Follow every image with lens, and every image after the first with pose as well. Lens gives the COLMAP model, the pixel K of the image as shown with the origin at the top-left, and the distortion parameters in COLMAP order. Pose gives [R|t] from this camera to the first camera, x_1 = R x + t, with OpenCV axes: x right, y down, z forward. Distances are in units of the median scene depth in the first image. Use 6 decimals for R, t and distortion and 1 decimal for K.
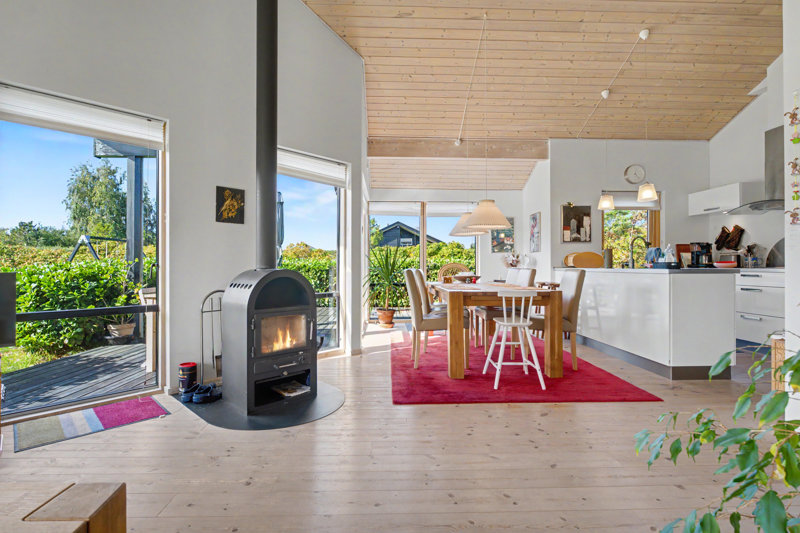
lens RADIAL K [[379.5, 0, 398.4], [0, 379.5, 265.4], [0, 0, 1]] dist [-0.010291, 0.002724]
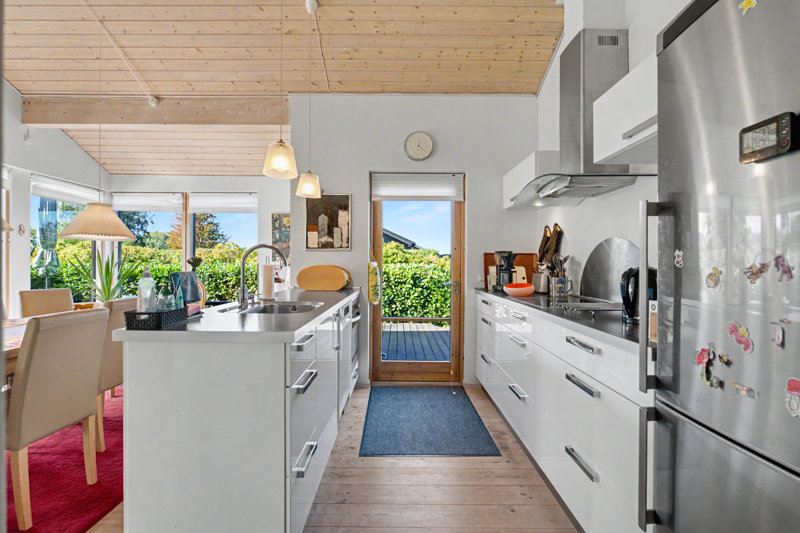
lens RADIAL K [[361.2, 0, 399.5], [0, 361.2, 264.2], [0, 0, 1]] dist [-0.008088, 0.001629]
pose [[0.999328, 0.005824, -0.036185, 0.630954], [-0.005686, 0.999976, 0.003906, -0.039215], [0.036207, -0.003697, 0.999337, 0.378956]]
